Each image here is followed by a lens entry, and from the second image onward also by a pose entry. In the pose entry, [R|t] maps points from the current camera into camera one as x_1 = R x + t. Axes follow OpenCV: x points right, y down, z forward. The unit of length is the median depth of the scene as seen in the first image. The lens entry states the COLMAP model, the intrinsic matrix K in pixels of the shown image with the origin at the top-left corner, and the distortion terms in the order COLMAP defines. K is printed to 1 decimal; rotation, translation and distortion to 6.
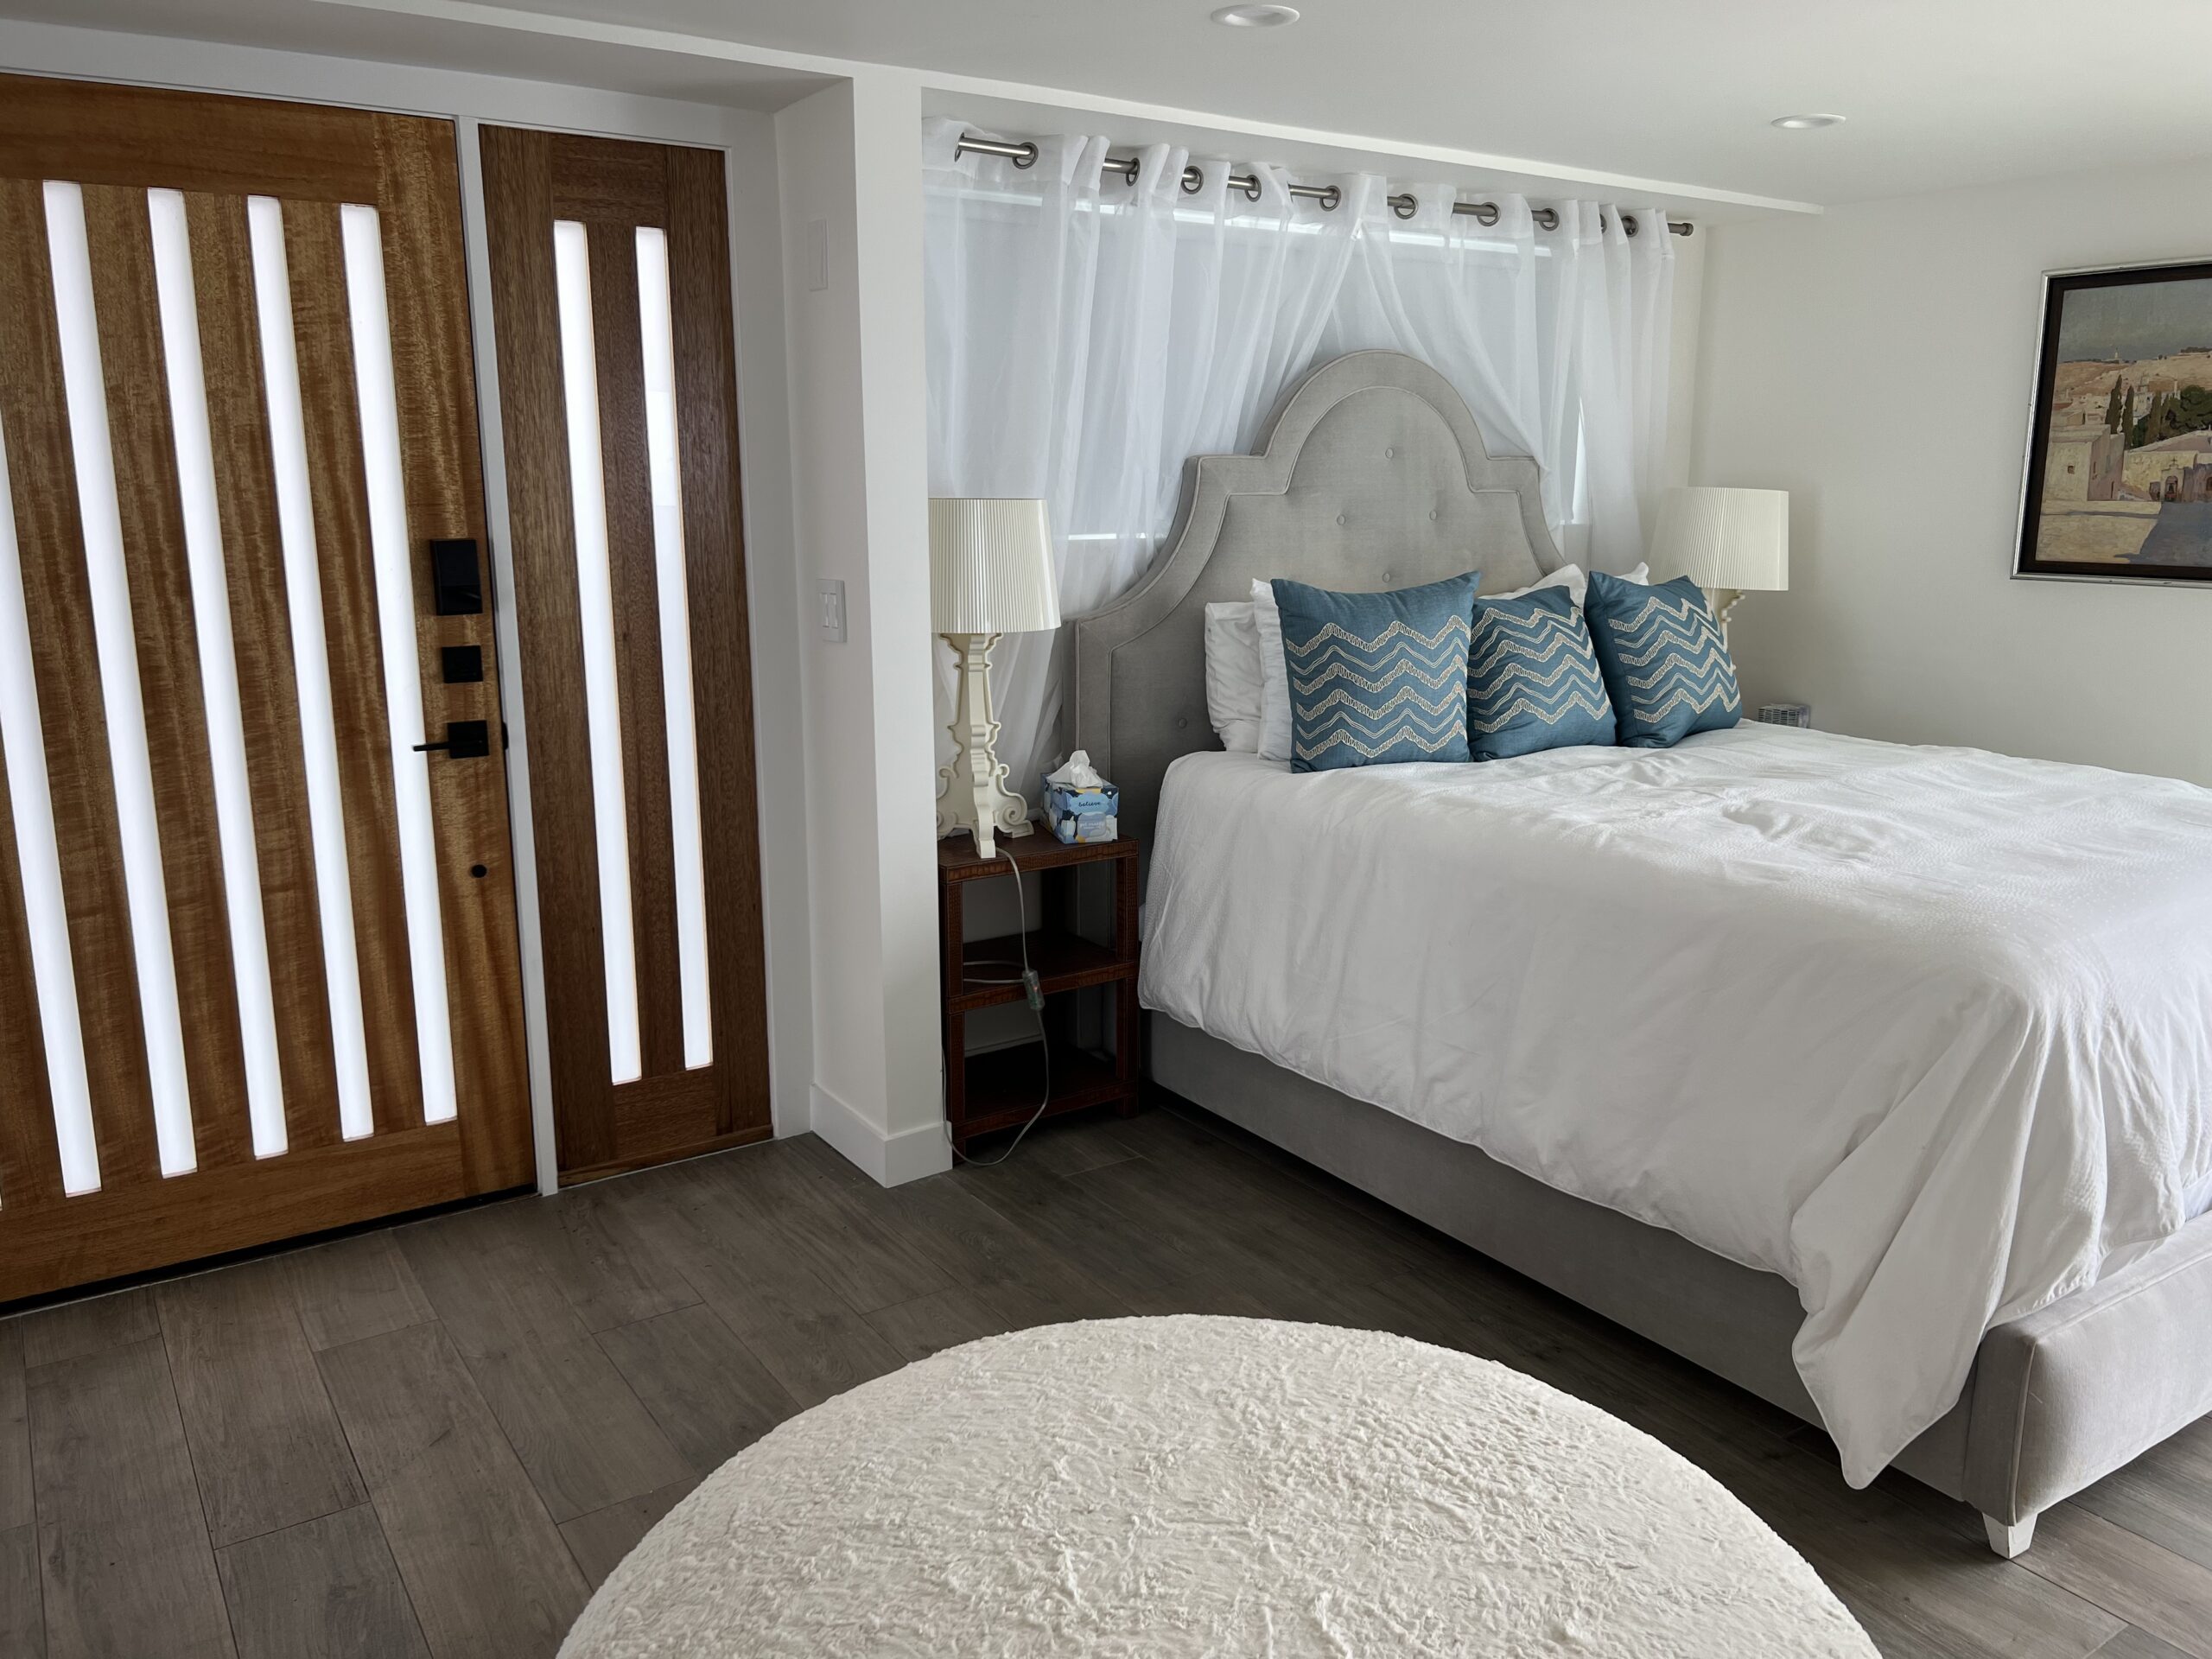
lens RADIAL K [[1656.3, 0, 1123.0], [0, 1656.3, 814.8], [0, 0, 1]] dist [0.066552, -0.076755]
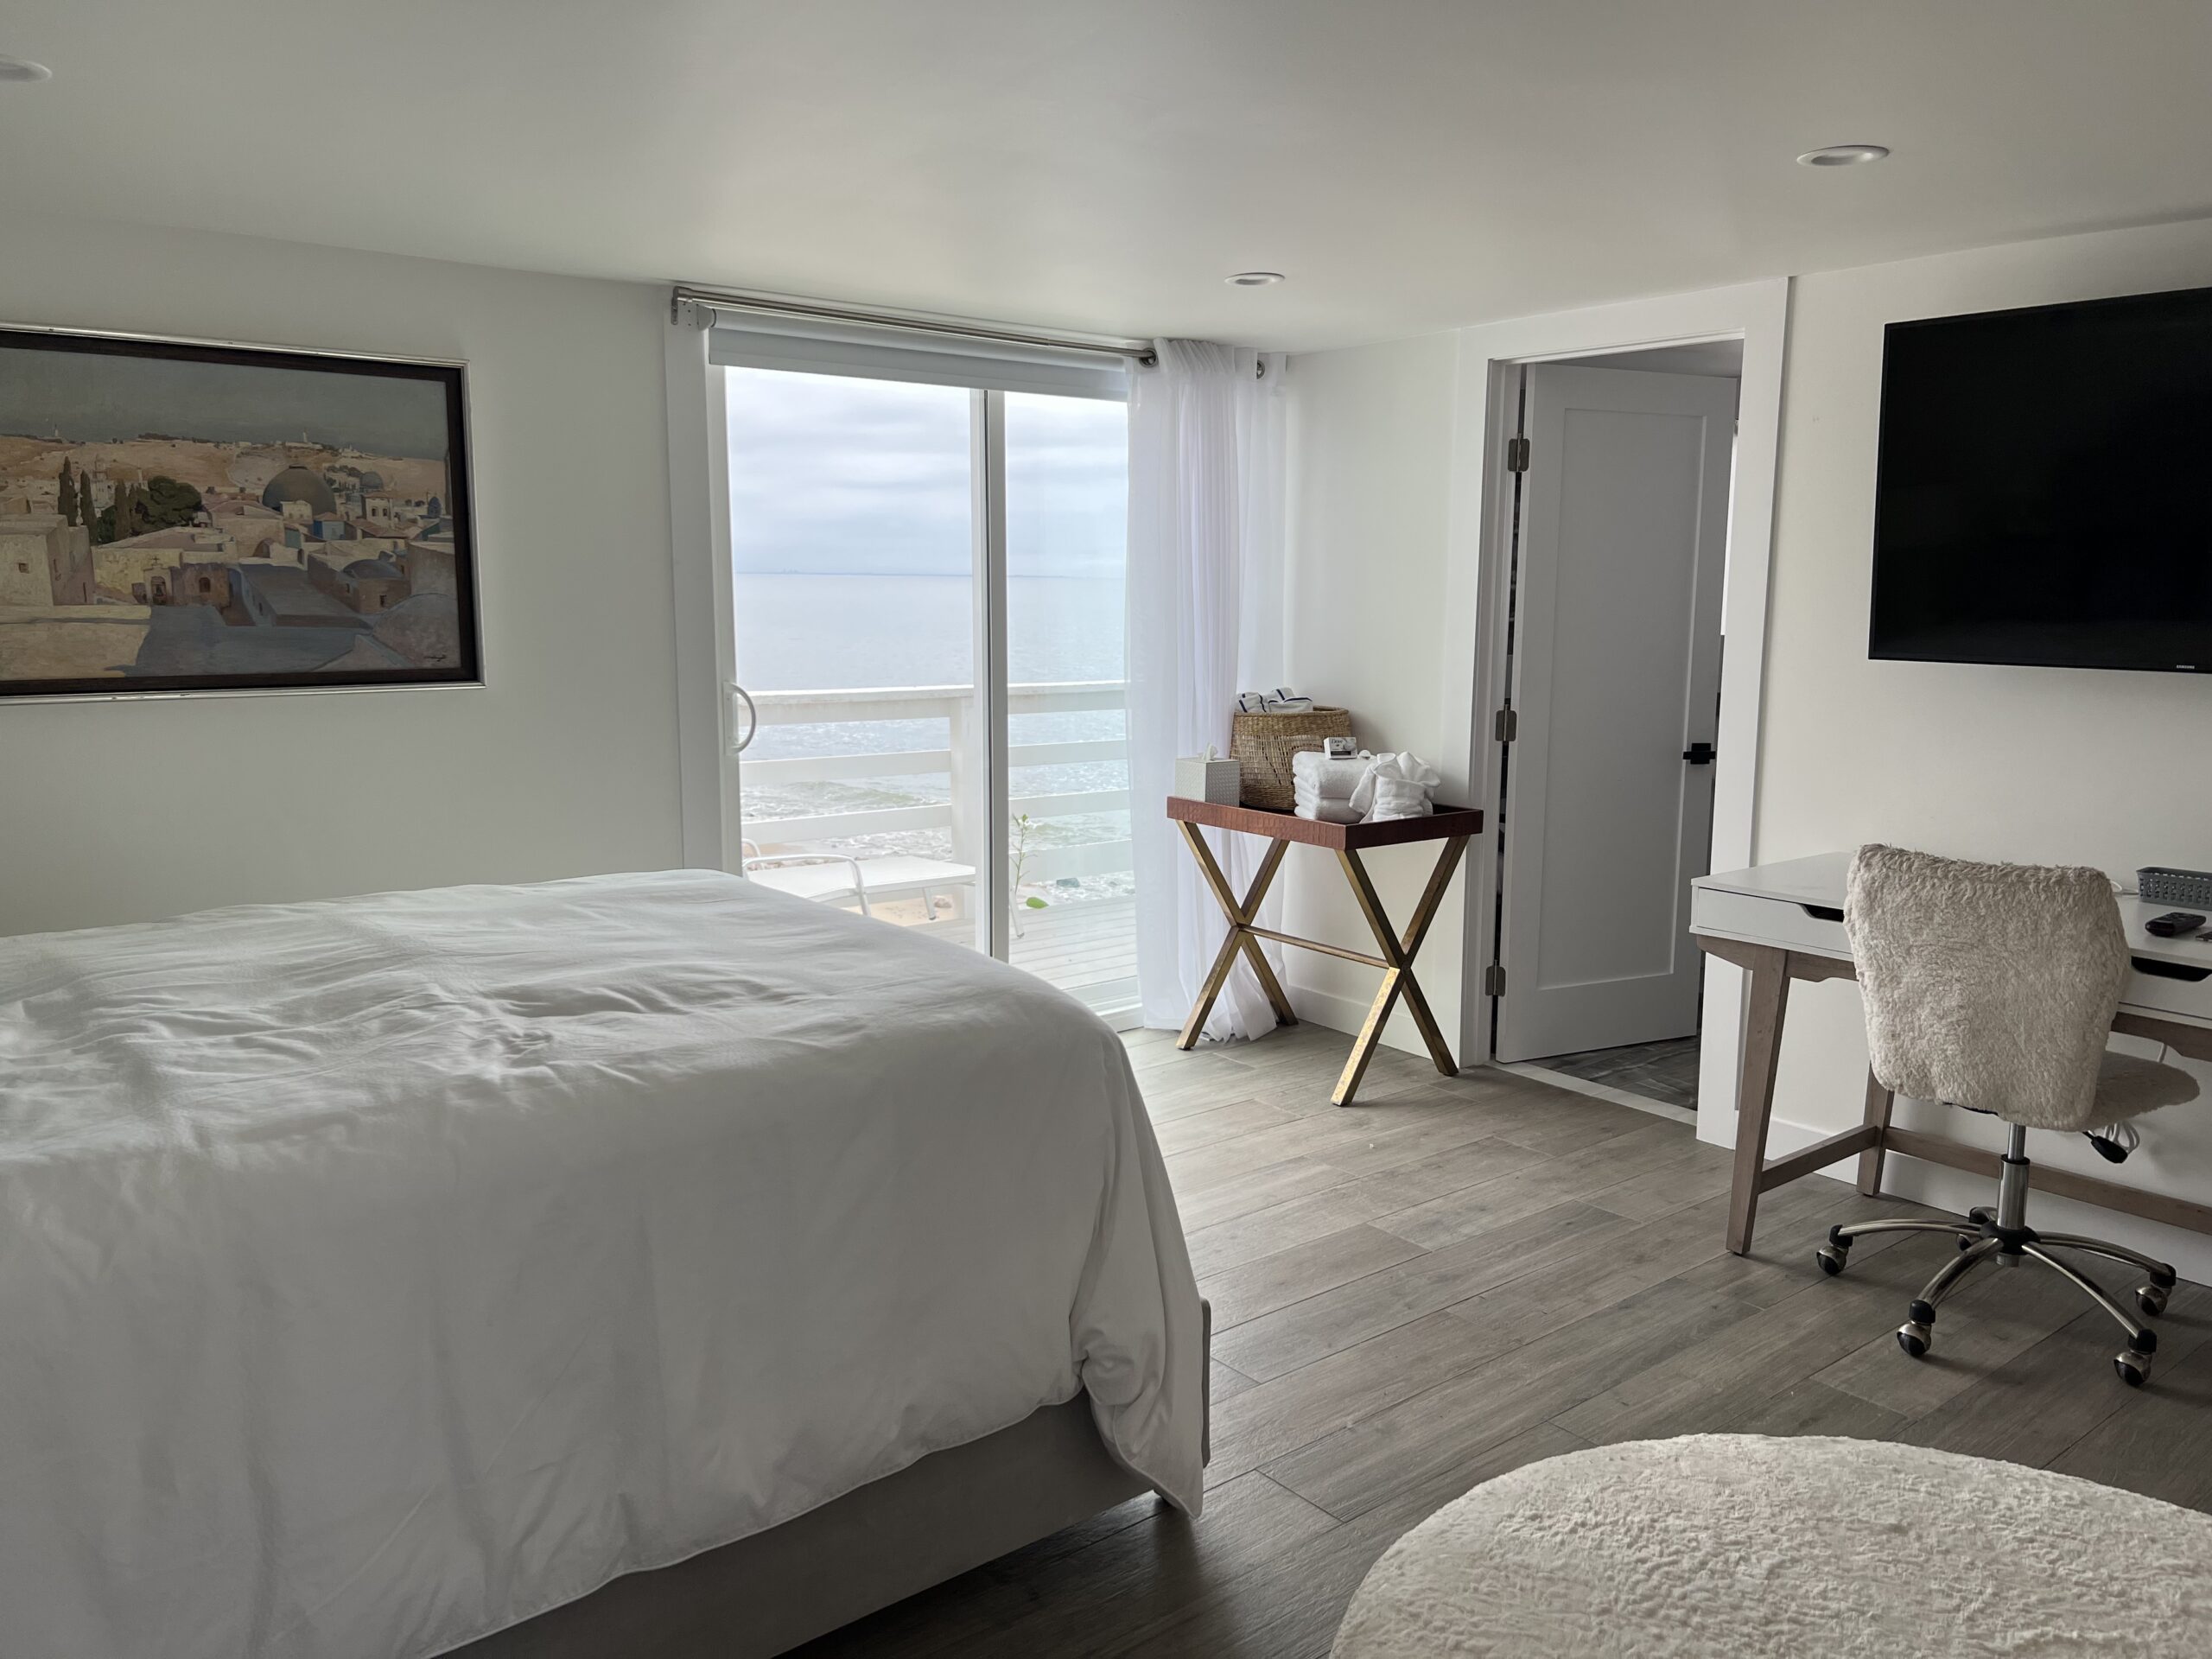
lens RADIAL K [[1656.3, 0, 1118.2], [0, 1656.3, 817.4], [0, 0, 1]] dist [0.066552, -0.076755]
pose [[-0.087790, -0.145493, 0.985457, -0.311556], [0.193111, 0.968023, 0.160122, -0.121222], [-0.977242, 0.204359, -0.056887, 0.575322]]
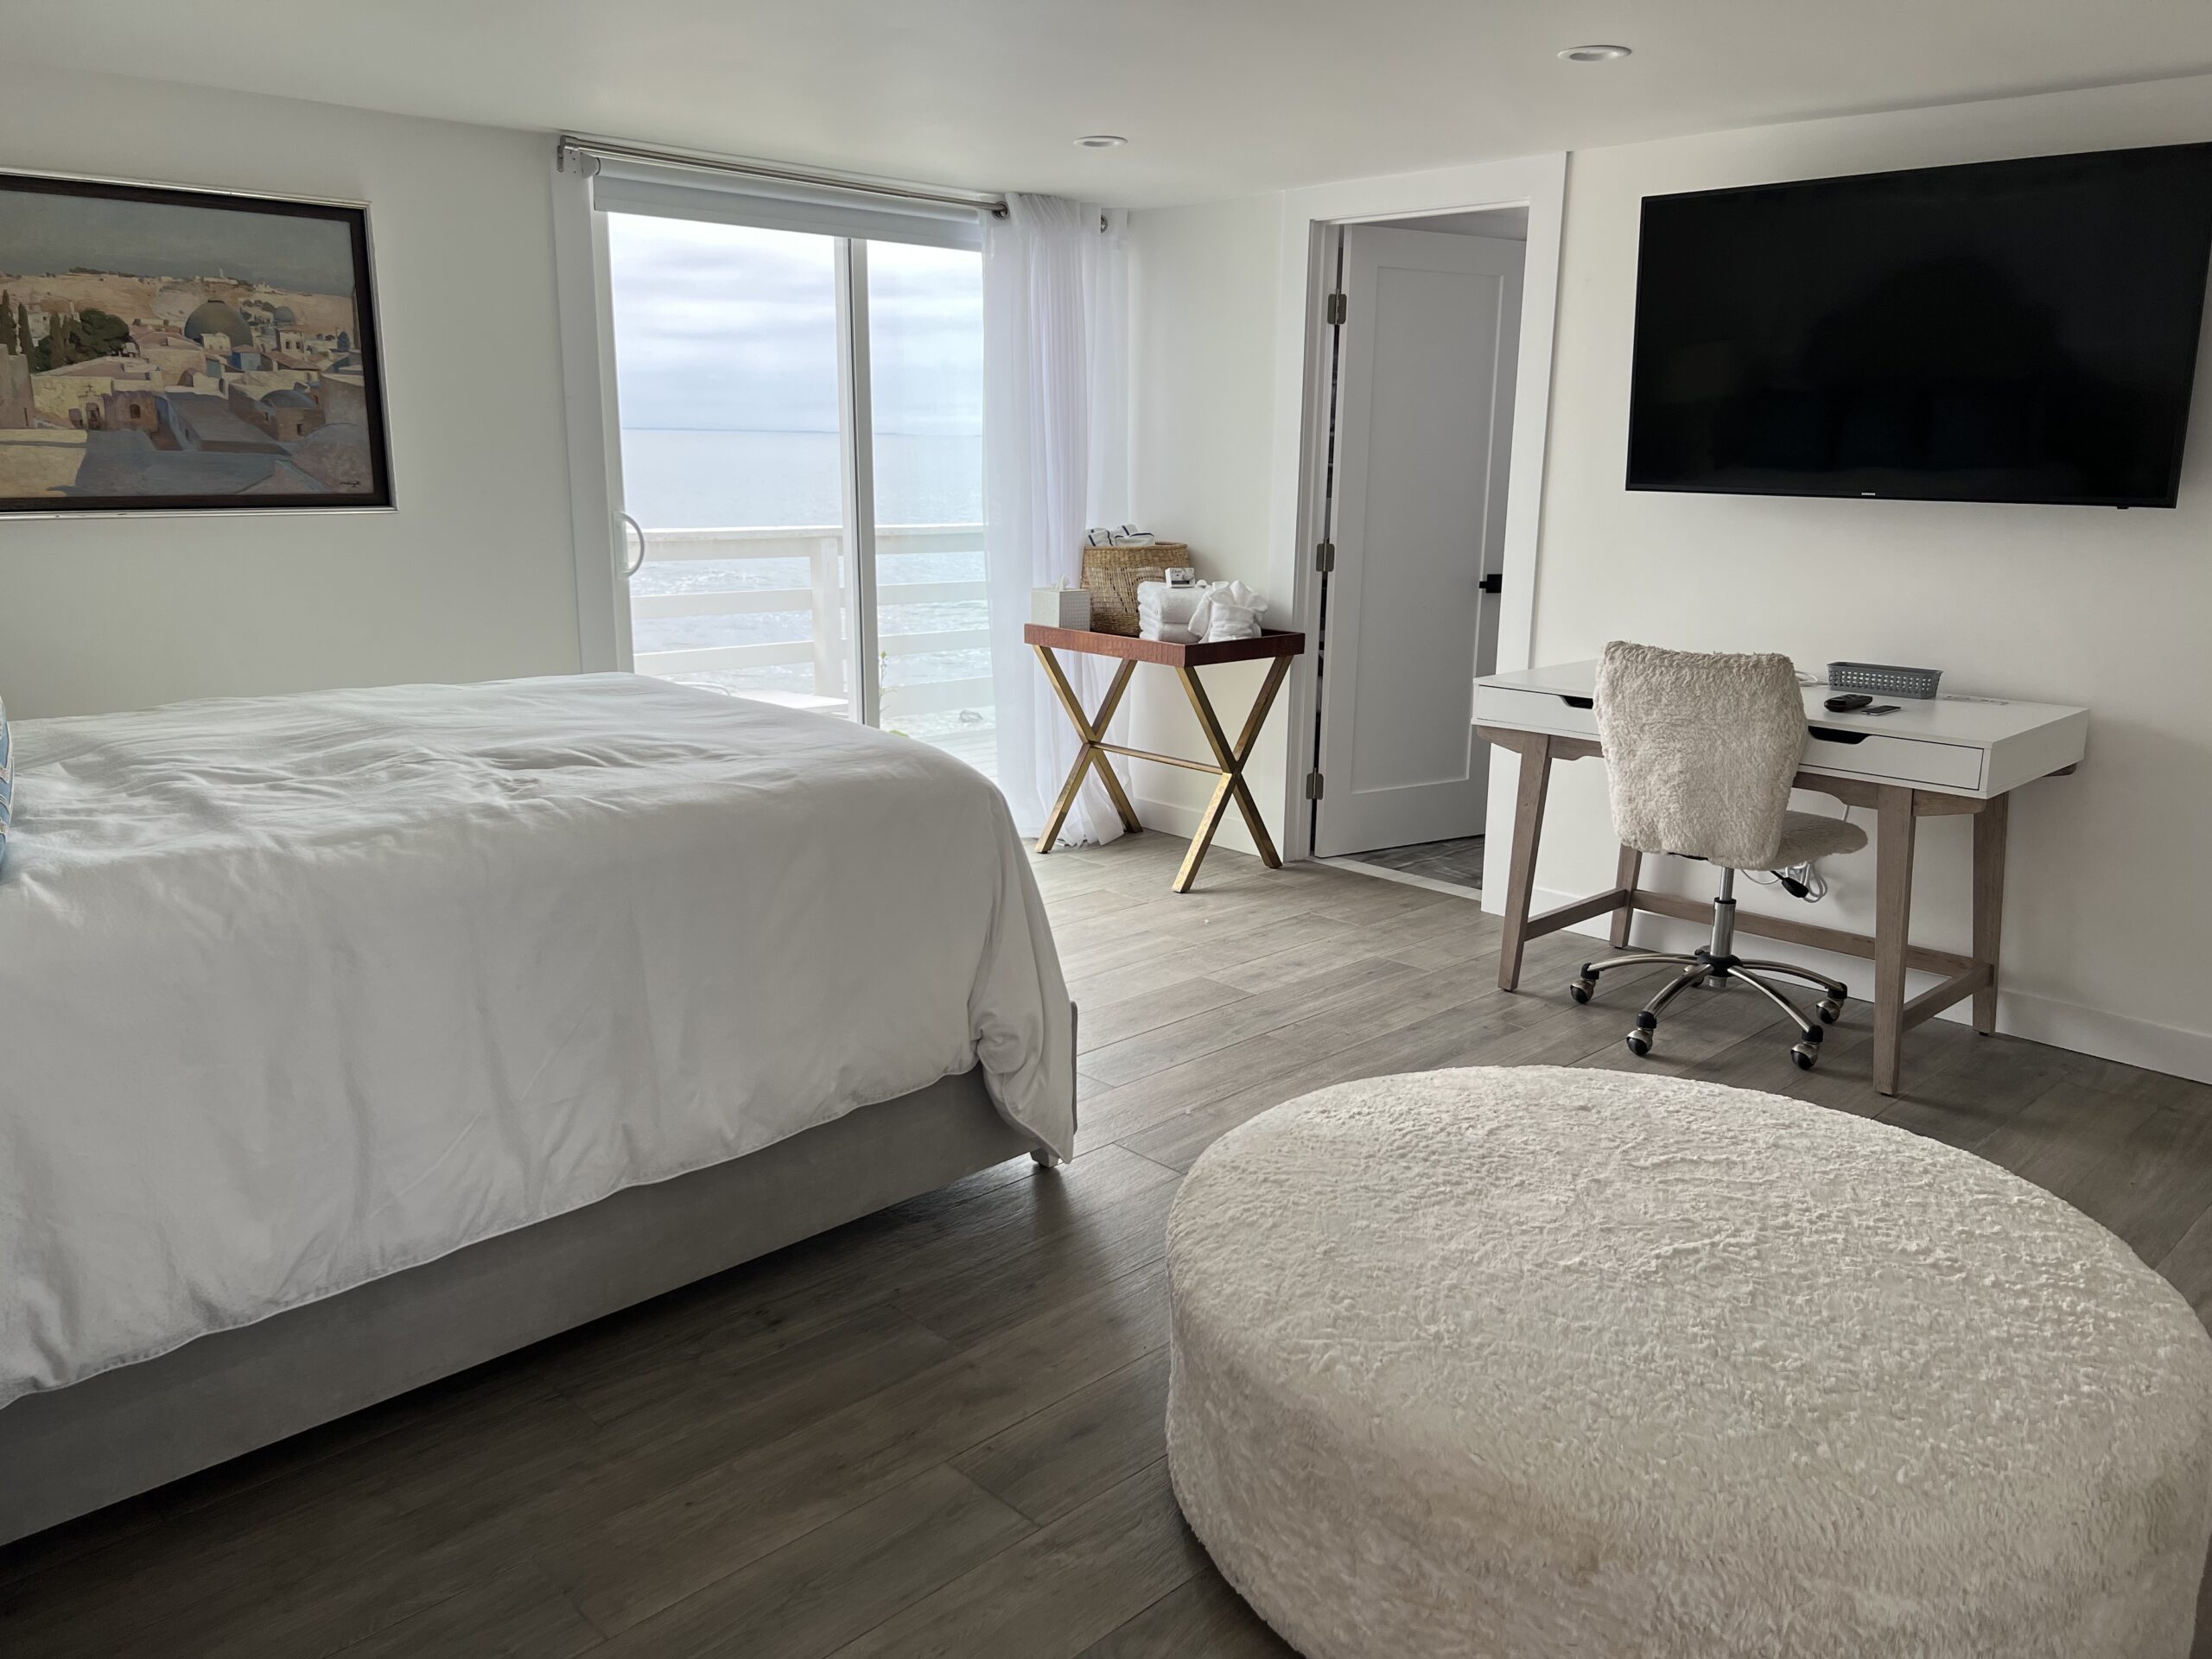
lens RADIAL K [[1656.3, 0, 1113.6], [0, 1656.3, 818.4], [0, 0, 1]] dist [0.066552, -0.076755]
pose [[-0.180730, -0.223194, 0.957873, -0.450305], [0.183532, 0.949151, 0.255791, -0.113669], [-0.966257, 0.222029, -0.130577, 0.609048]]
